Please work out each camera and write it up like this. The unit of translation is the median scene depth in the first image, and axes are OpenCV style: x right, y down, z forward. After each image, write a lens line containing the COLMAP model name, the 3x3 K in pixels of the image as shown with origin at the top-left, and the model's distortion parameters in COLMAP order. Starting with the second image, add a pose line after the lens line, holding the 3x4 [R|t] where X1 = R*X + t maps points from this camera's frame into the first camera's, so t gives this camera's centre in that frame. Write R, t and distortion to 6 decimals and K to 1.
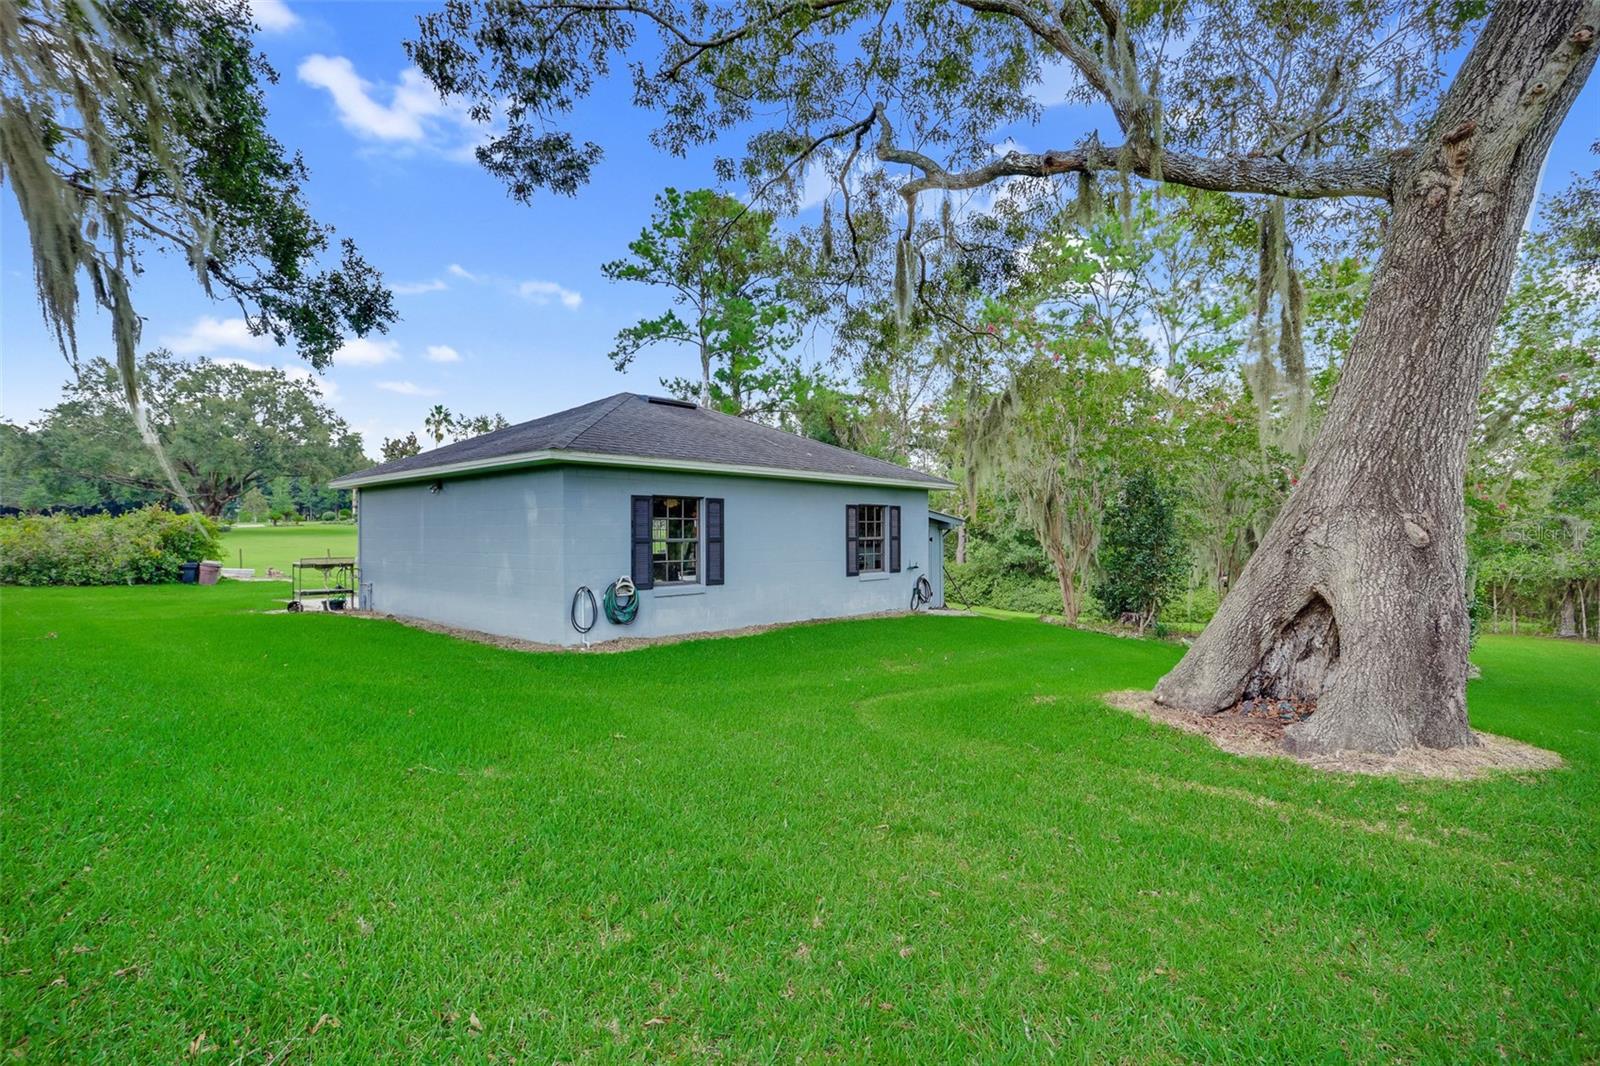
lens RADIAL K [[819.1, 0, 800.0], [0, 819.1, 533.4], [0, 0, 1]] dist [-0.007772, 0.001658]
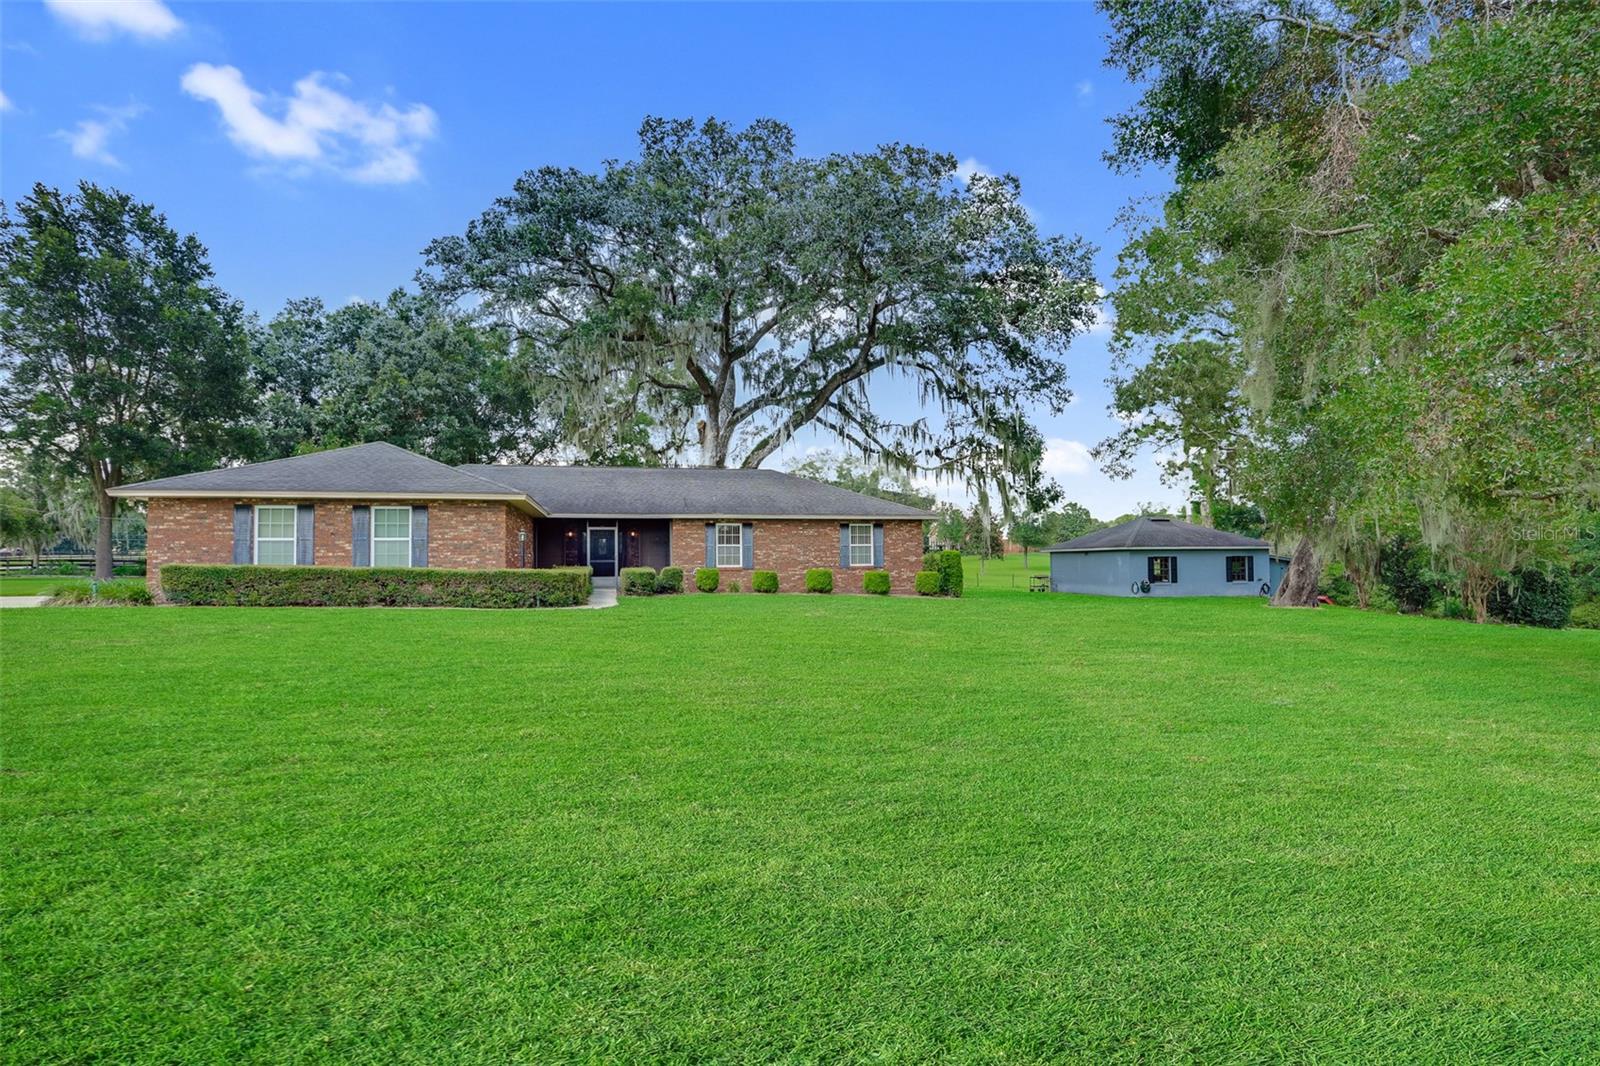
lens RADIAL K [[819.1, 0, 799.9], [0, 819.1, 535.5], [0, 0, 1]] dist [-0.007772, 0.001658]
pose [[0.835393, -0.024519, -0.549107, 0.404739], [0.007545, 0.999422, -0.033149, -0.027192], [0.549602, 0.023549, 0.835095, -2.333661]]
